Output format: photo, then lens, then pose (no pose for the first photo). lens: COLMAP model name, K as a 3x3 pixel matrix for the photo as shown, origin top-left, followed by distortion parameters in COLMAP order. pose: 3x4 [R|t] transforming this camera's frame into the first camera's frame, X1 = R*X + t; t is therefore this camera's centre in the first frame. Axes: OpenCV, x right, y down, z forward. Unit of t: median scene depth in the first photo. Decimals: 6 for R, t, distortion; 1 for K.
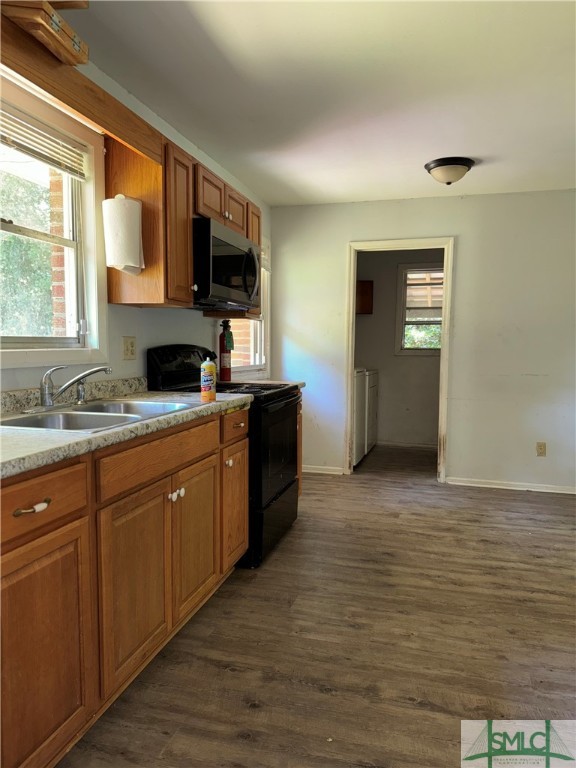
lens RADIAL K [[551.7, 0, 288.0], [0, 551.7, 384.0], [0, 0, 1]] dist [0.007734, -0.006231]
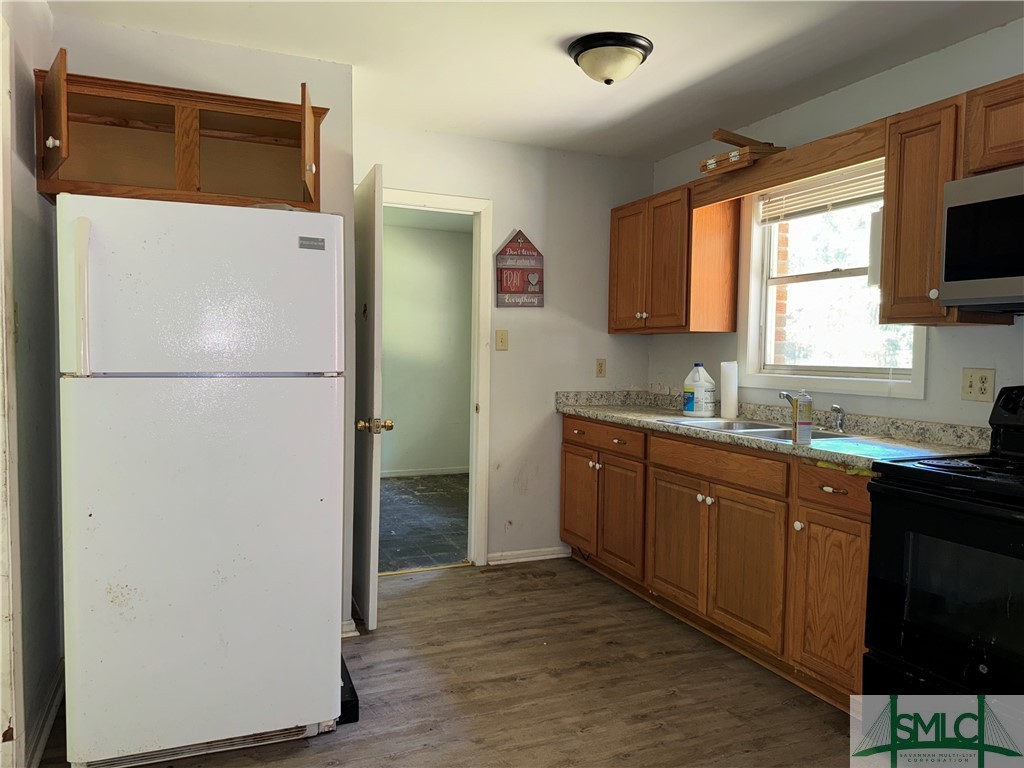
lens RADIAL K [[735.6, 0, 512.0], [0, 735.6, 384.0], [0, 0, 1]] dist [0.007734, -0.006231]
pose [[-0.773856, 0.007900, -0.633312, 0.881686], [-0.070487, 0.992636, 0.098512, -0.133014], [0.629427, 0.120874, -0.767601, 1.529351]]
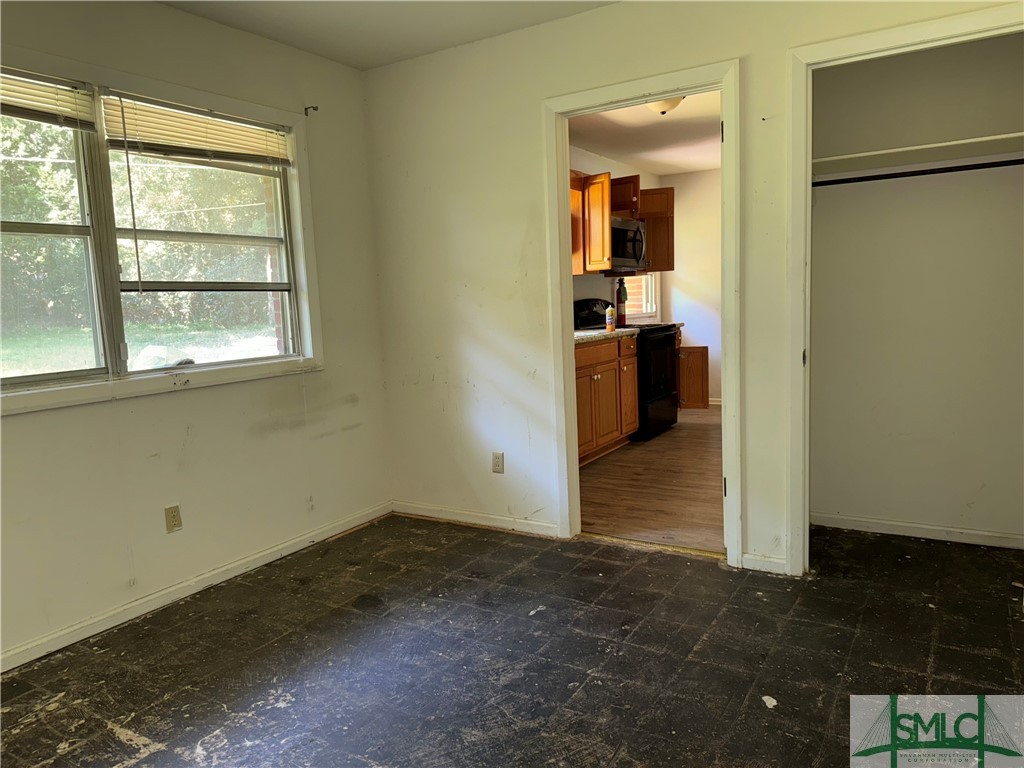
lens RADIAL K [[723.7, 0, 512.0], [0, 723.7, 384.0], [0, 0, 1]] dist [0.195784, -0.001166]
pose [[0.964635, -0.018070, -0.262970, 0.144465], [0.030522, 0.998594, 0.043343, 0.085097], [0.261817, -0.049836, 0.963830, -1.221477]]
